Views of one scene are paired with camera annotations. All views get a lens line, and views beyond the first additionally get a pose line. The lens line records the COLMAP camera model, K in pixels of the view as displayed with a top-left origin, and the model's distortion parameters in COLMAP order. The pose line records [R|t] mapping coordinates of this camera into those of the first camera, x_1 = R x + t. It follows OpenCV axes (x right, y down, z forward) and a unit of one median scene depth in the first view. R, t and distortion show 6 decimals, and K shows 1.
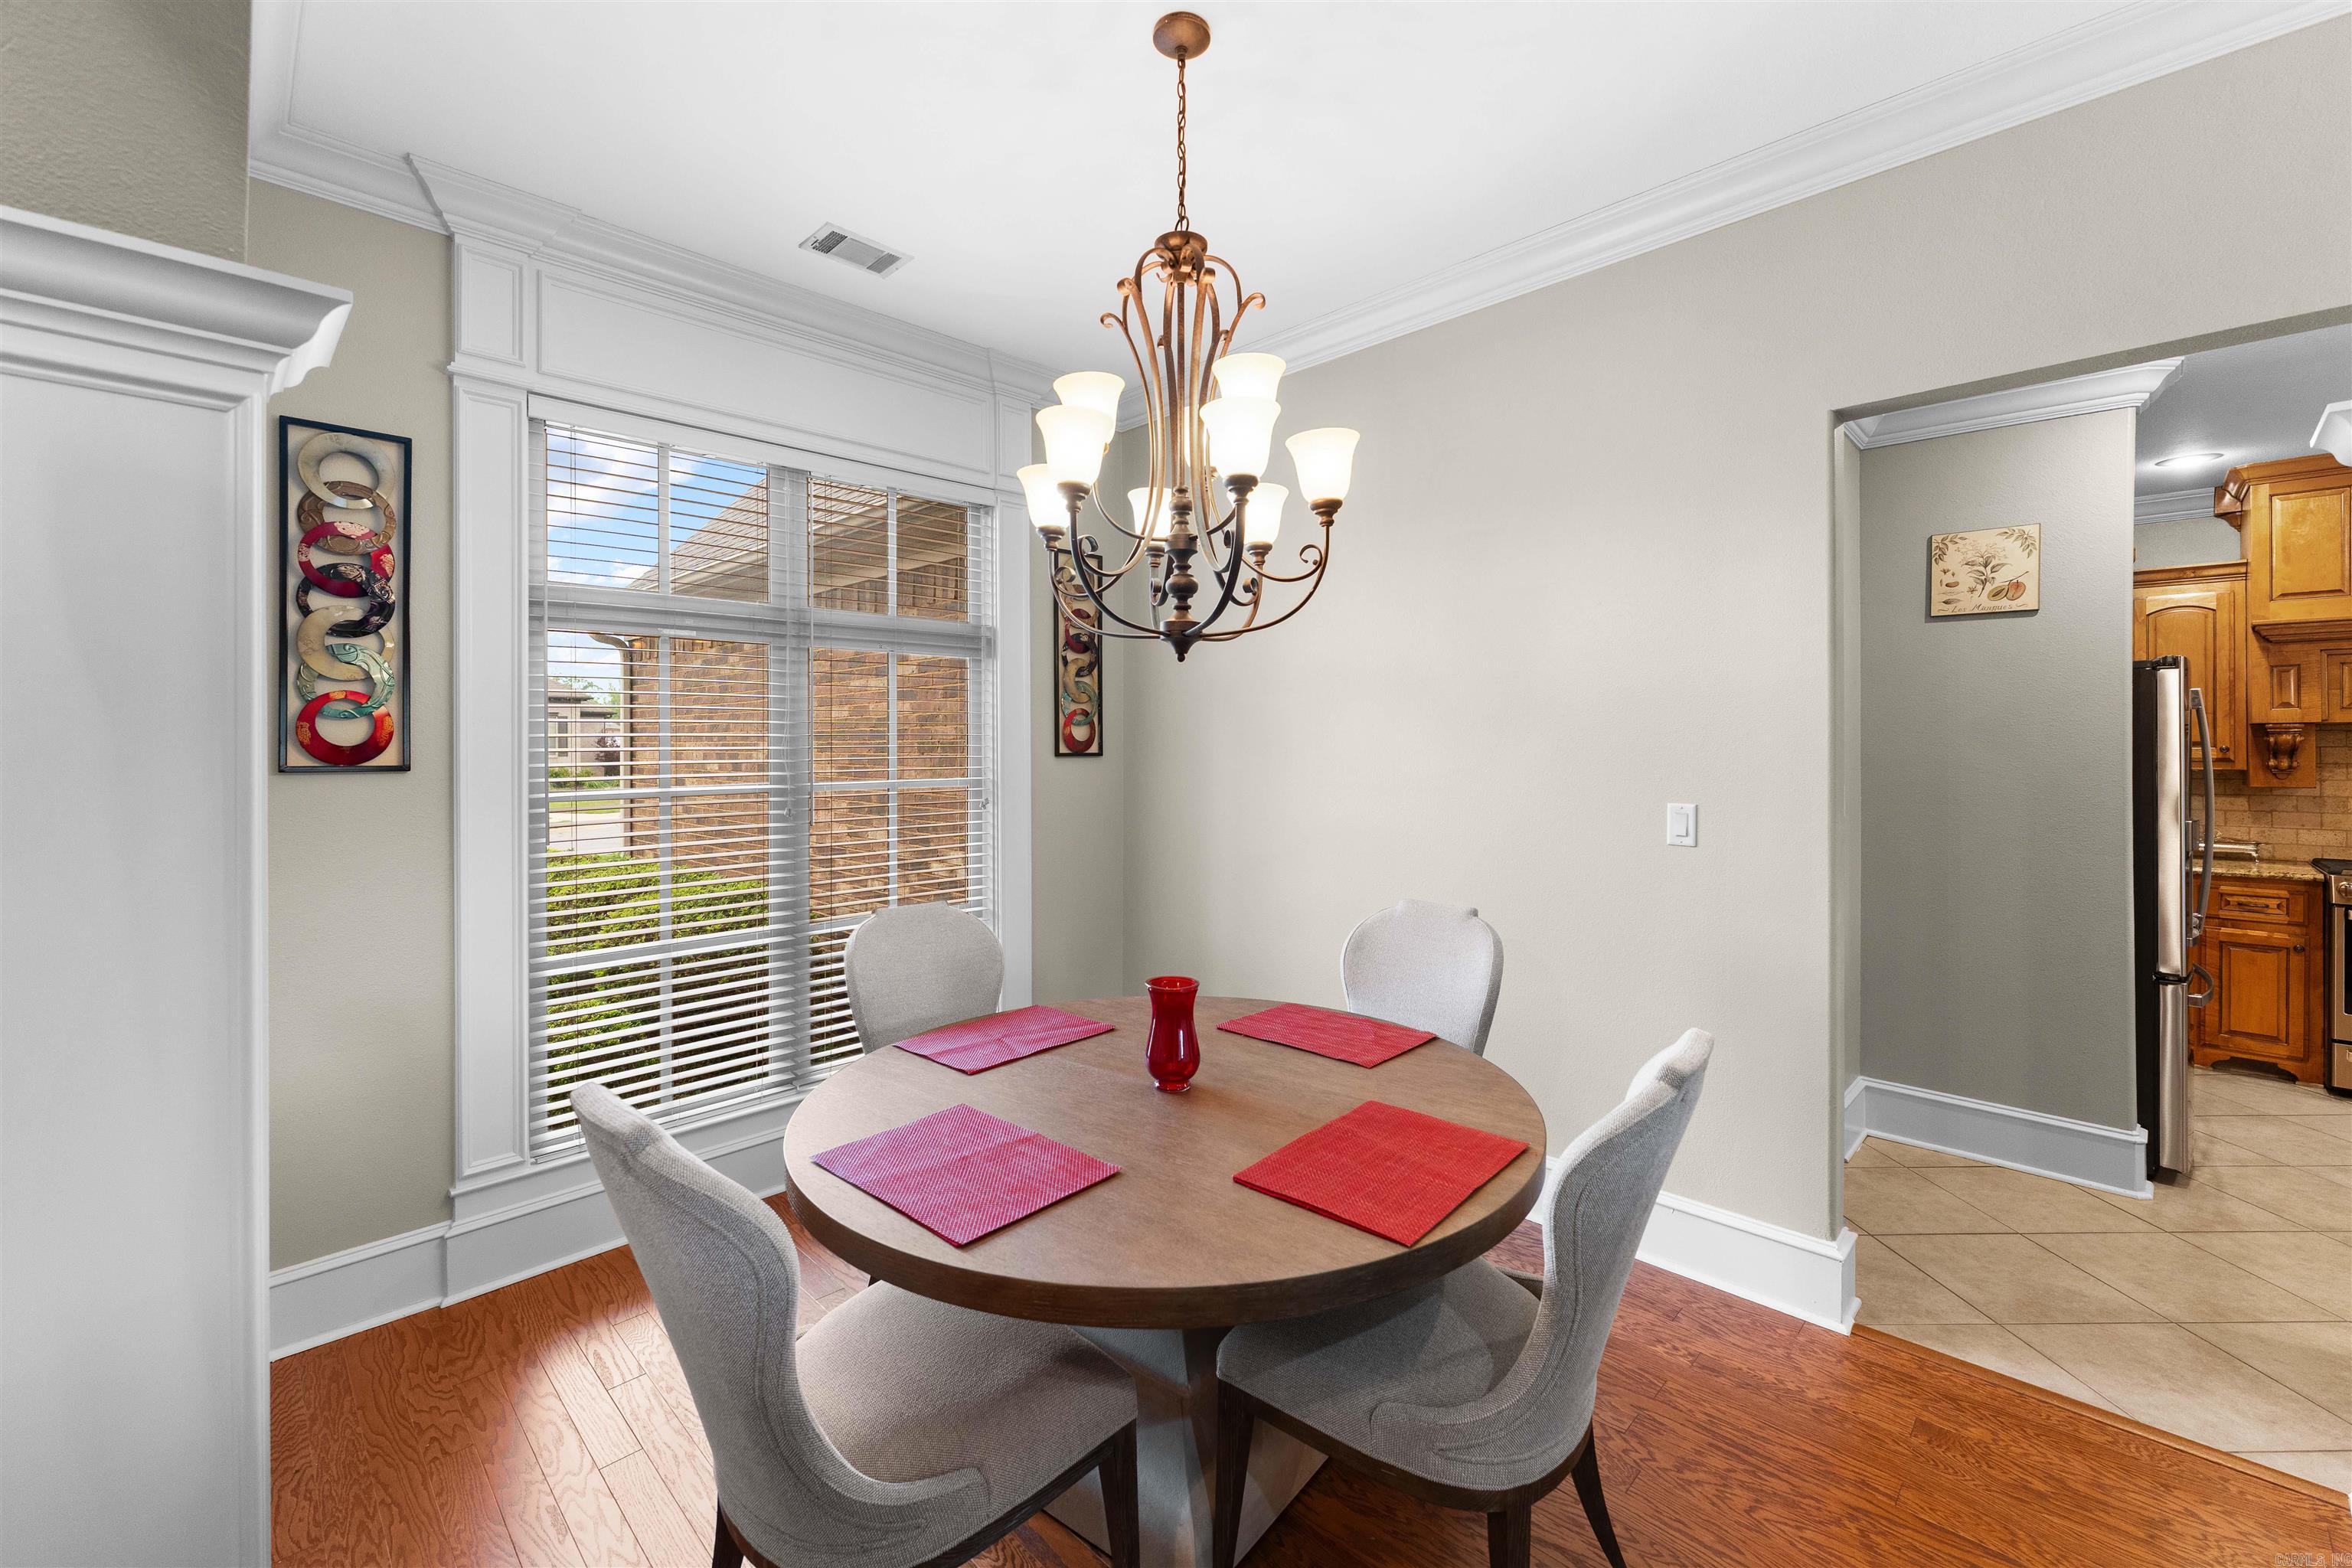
lens RADIAL K [[962.0, 0, 1172.7], [0, 962.0, 739.7], [0, 0, 1]] dist [-0.000948, 0.000217]
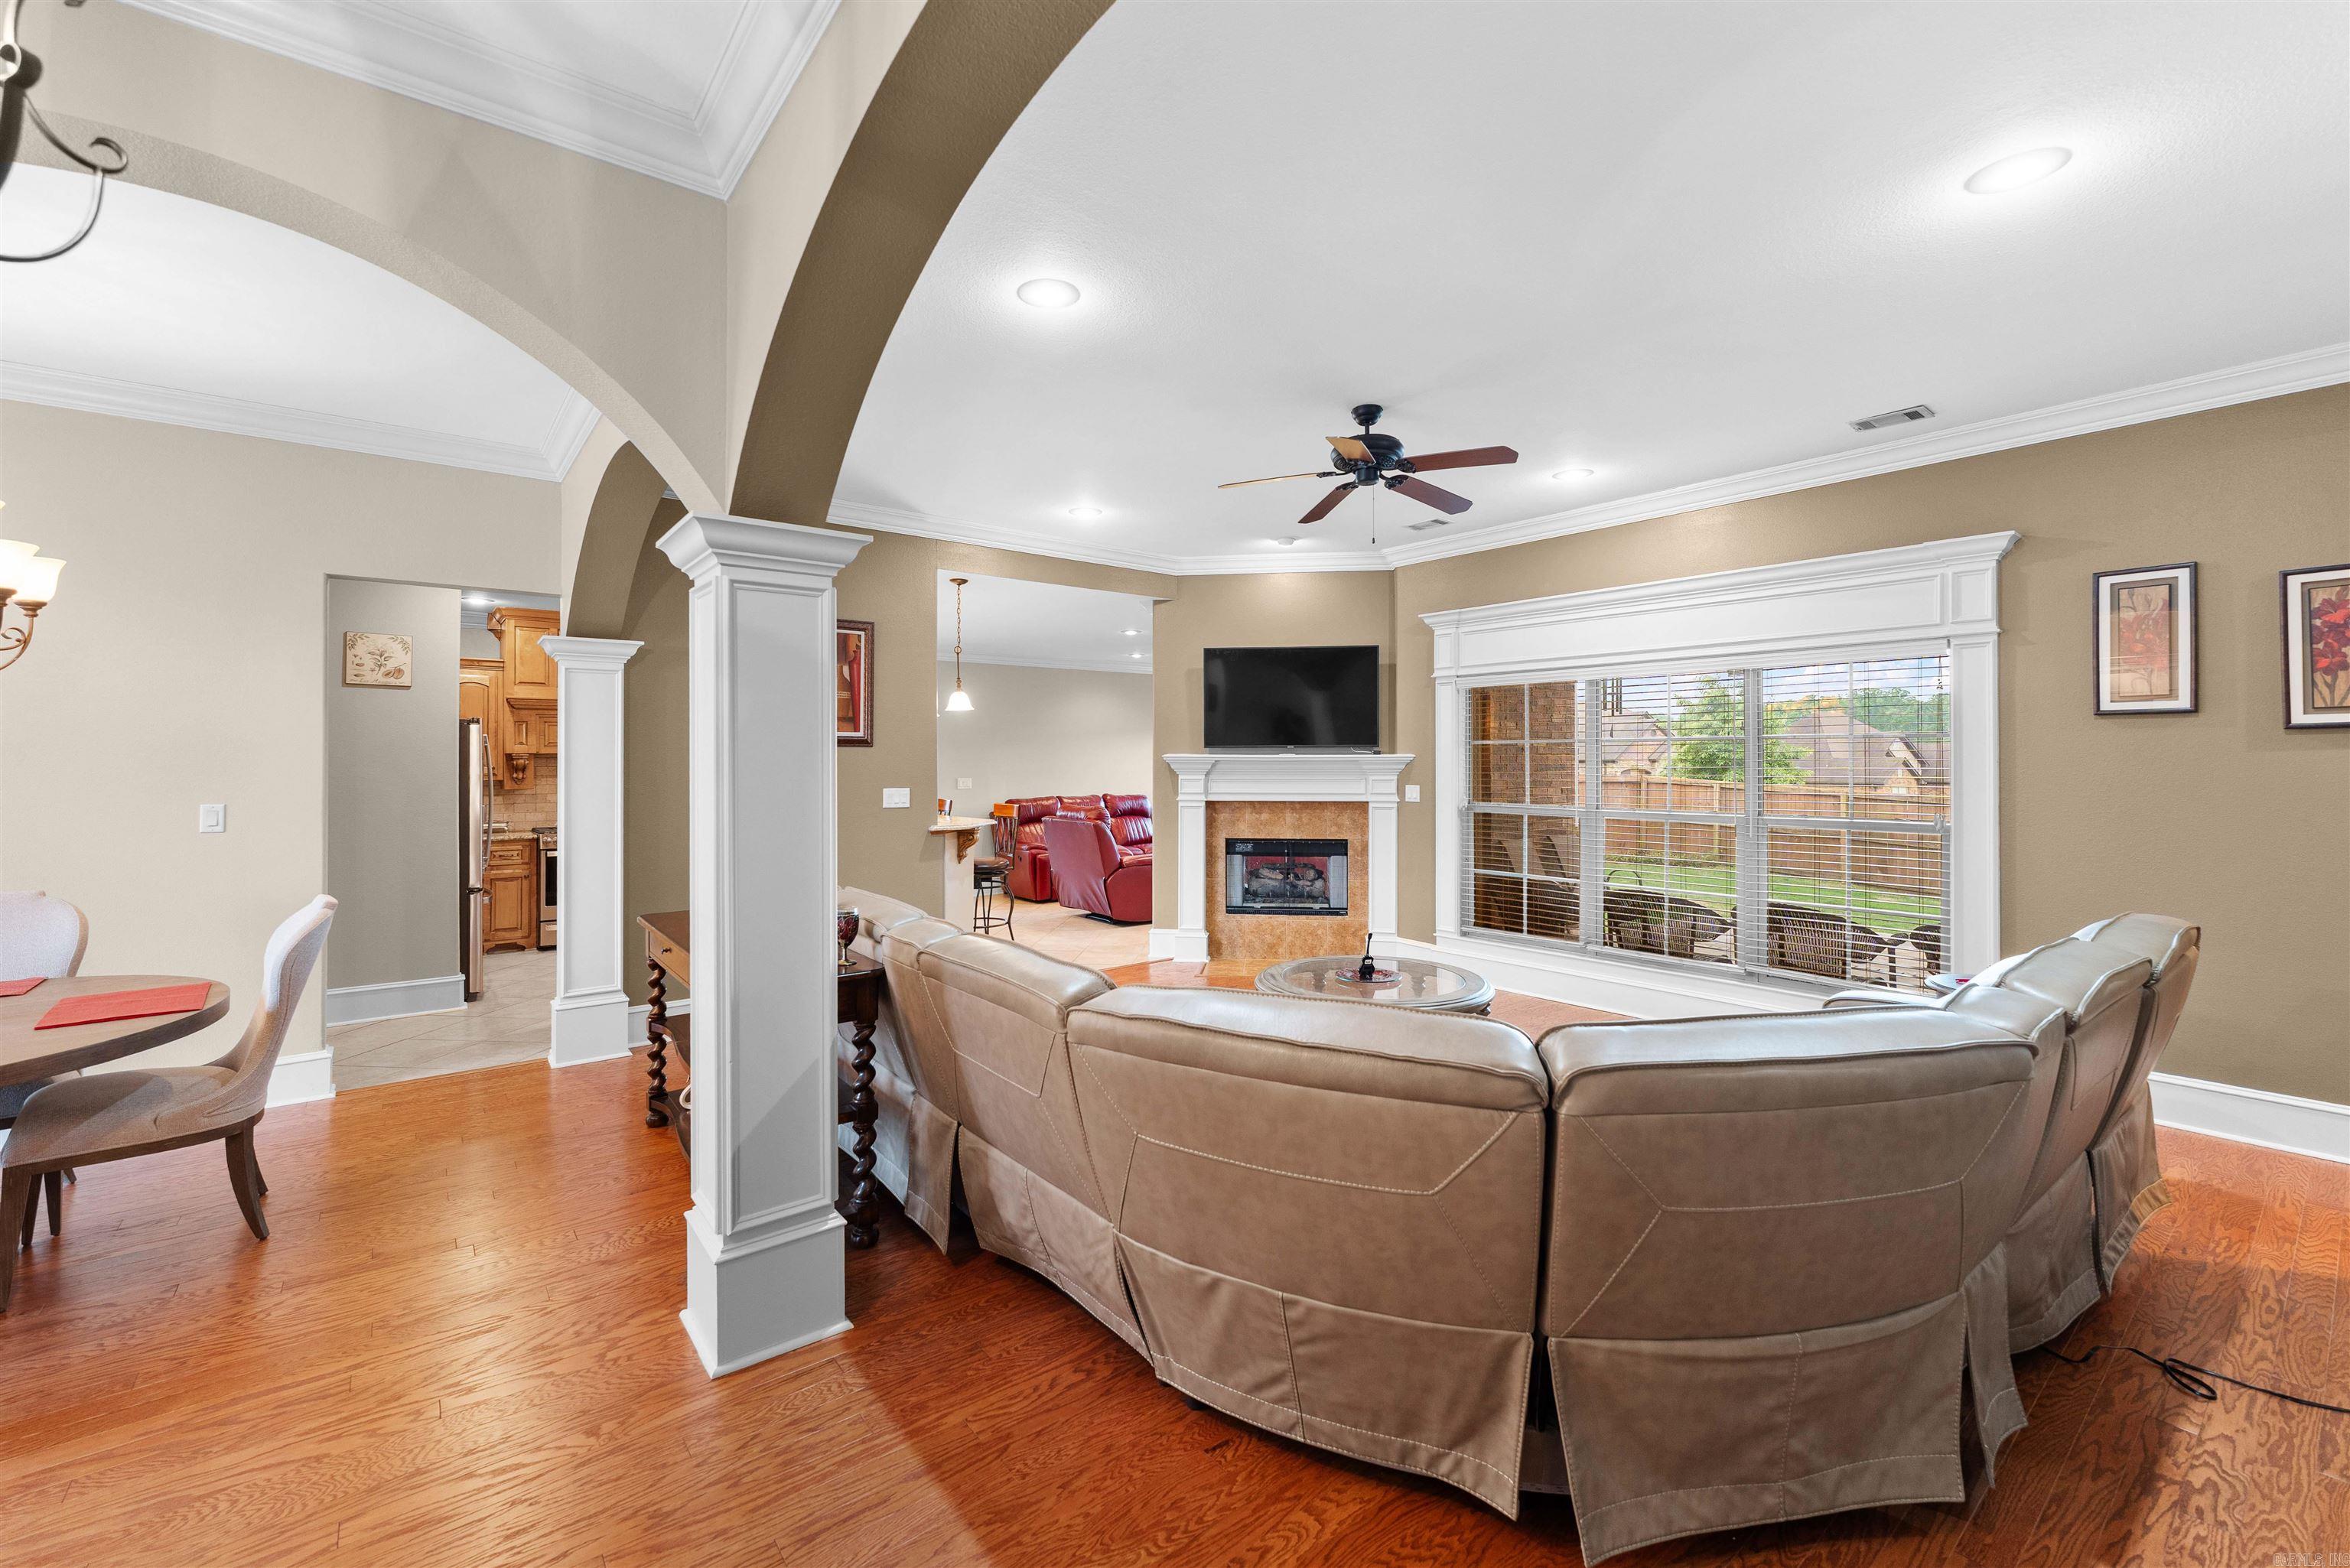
lens RADIAL K [[966.0, 0, 1176.4], [0, 966.0, 756.7], [0, 0, 1]] dist [0.000039, -0.000159]
pose [[0.105911, 0.007009, 0.994351, -0.682740], [-0.000187, 0.999975, -0.007029, 0.001720], [-0.994376, 0.000559, 0.105910, -0.551288]]
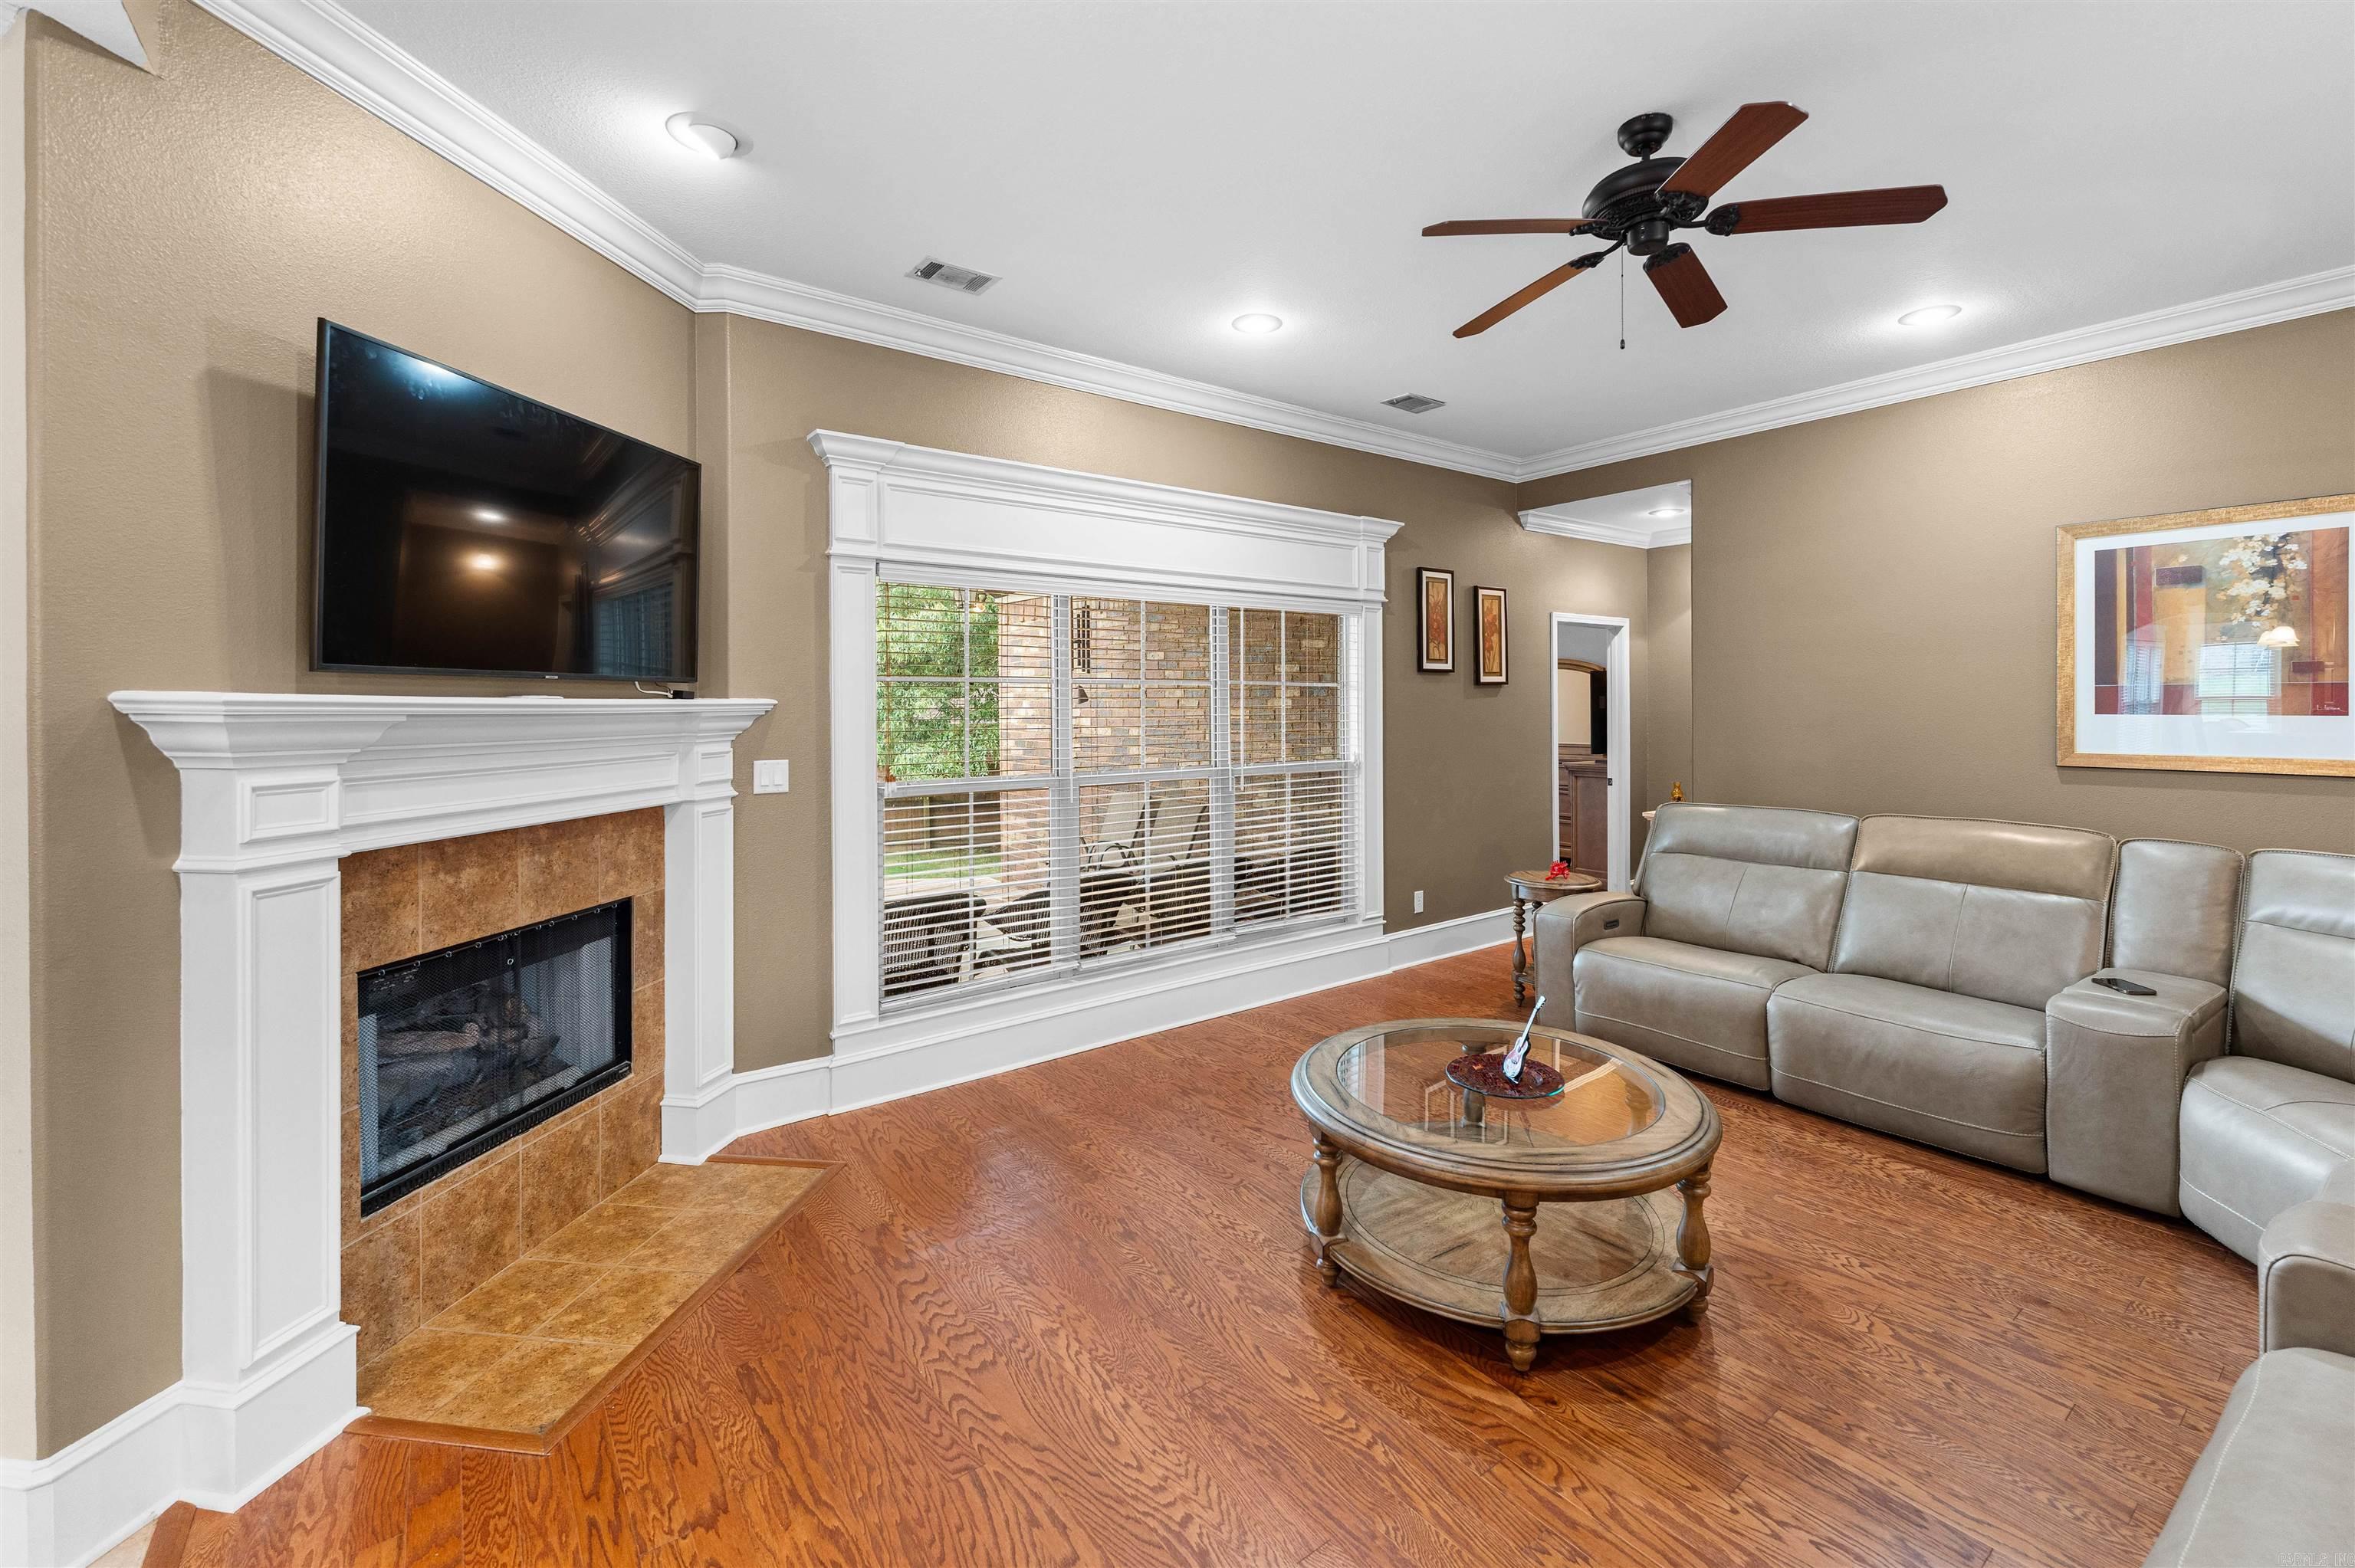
lens RADIAL K [[985.9, 0, 1178.4], [0, 985.9, 704.6], [0, 0, 1]] dist [-0.000752, -0.000229]
pose [[-0.989538, 0.009849, 0.143937, 0.929841], [0.009778, 0.999951, -0.001200, -0.006787], [-0.143942, 0.000220, -0.989586, 0.196074]]
